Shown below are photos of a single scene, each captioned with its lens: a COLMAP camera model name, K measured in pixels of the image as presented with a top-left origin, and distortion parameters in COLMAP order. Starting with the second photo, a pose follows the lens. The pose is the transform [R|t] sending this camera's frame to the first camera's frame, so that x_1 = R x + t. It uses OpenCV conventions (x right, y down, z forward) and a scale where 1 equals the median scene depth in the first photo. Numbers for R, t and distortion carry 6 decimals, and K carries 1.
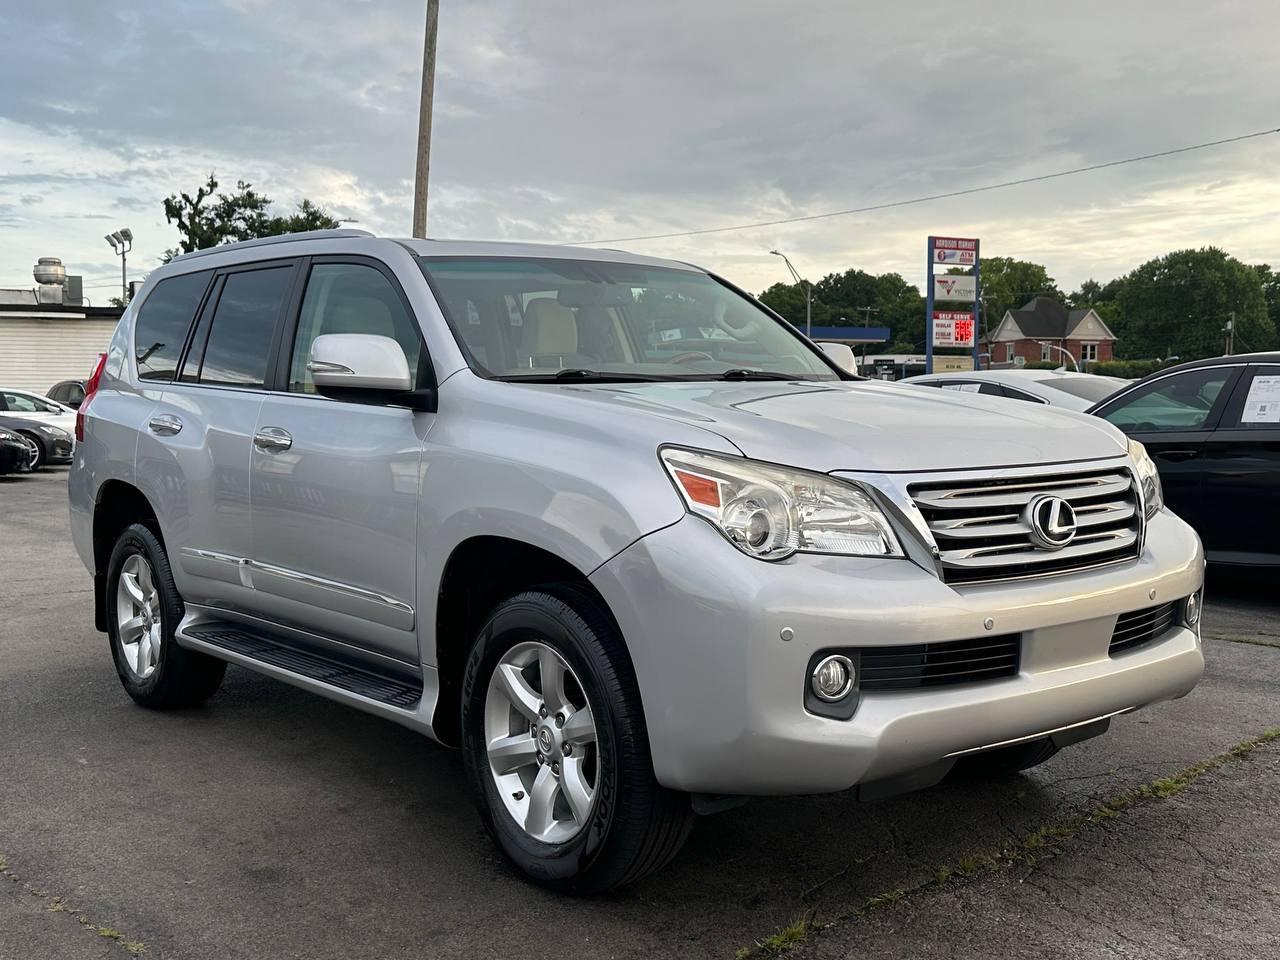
lens RADIAL K [[2445.1, 0, 640.0], [0, 2445.1, 480.0], [0, 0, 1]] dist [0.133937, -0.250282]
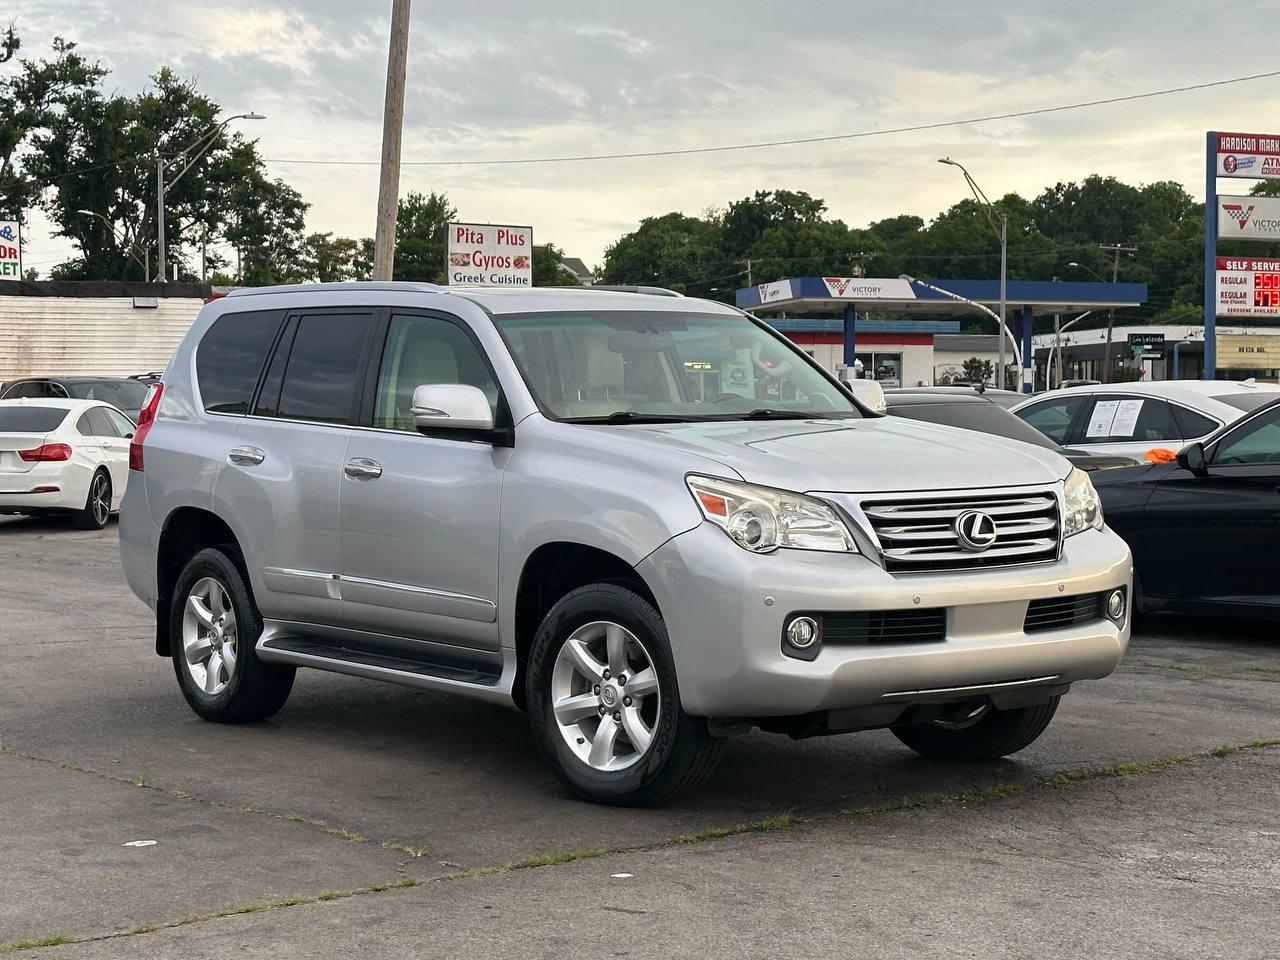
lens RADIAL K [[2445.1, 0, 640.0], [0, 2445.1, 480.0], [0, 0, 1]] dist [0.133937, -0.250282]
pose [[0.999816, 0.002453, -0.019027, 0.005455], [-0.002690, 0.999919, -0.012474, 0.004582], [0.018994, 0.012523, 0.999741, -0.255665]]
